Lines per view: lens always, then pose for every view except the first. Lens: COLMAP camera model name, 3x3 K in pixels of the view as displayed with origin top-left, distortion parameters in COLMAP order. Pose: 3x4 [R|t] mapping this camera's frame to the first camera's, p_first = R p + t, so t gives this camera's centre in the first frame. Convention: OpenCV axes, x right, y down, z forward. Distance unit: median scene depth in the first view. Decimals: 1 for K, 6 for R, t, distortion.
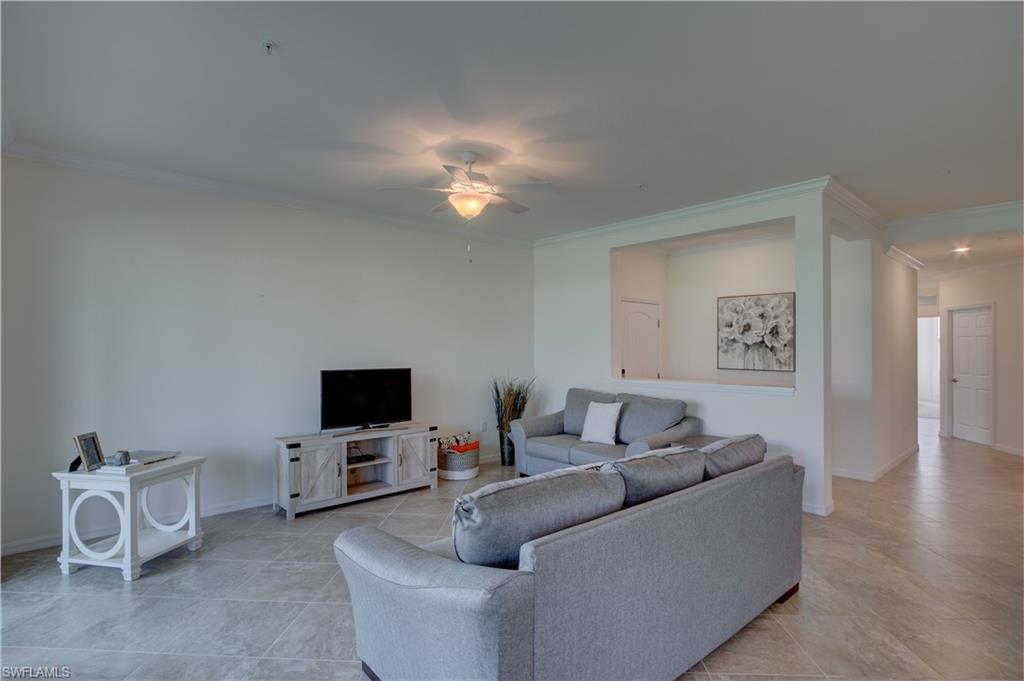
lens RADIAL K [[504.4, 0, 513.1], [0, 504.4, 344.8], [0, 0, 1]] dist [-0.001248, -0.000044]
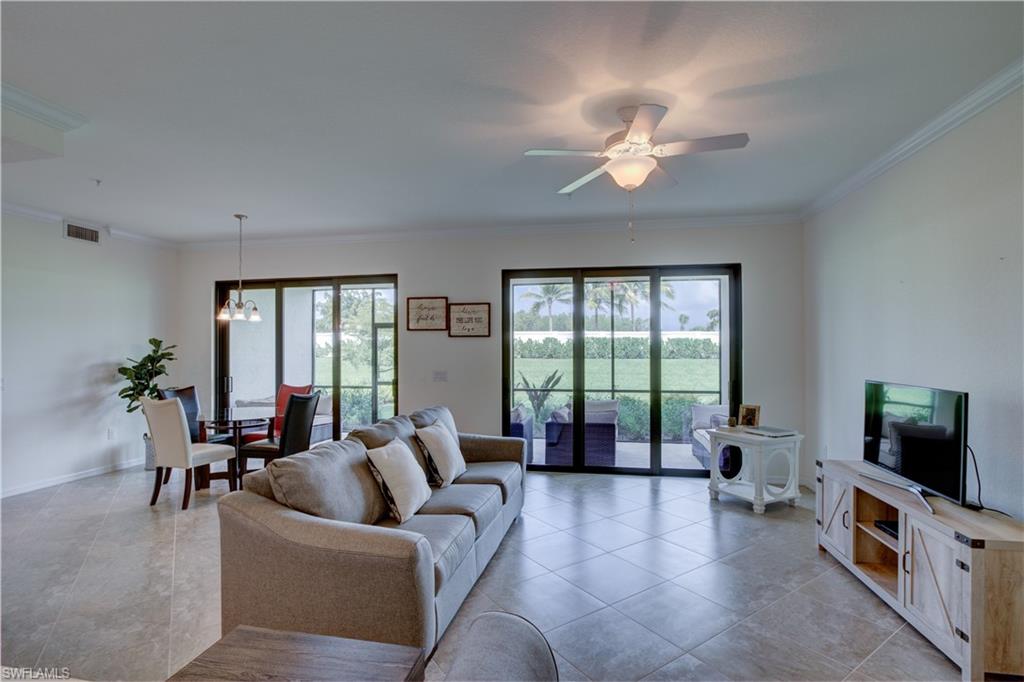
lens RADIAL K [[477.4, 0, 511.2], [0, 477.4, 348.5], [0, 0, 1]] dist [0.006104, 0.000276]
pose [[-0.796561, 0.003949, -0.604545, 0.506758], [0.007876, 0.999962, -0.003845, 0.005083], [0.604507, -0.007824, -0.796562, 1.431284]]
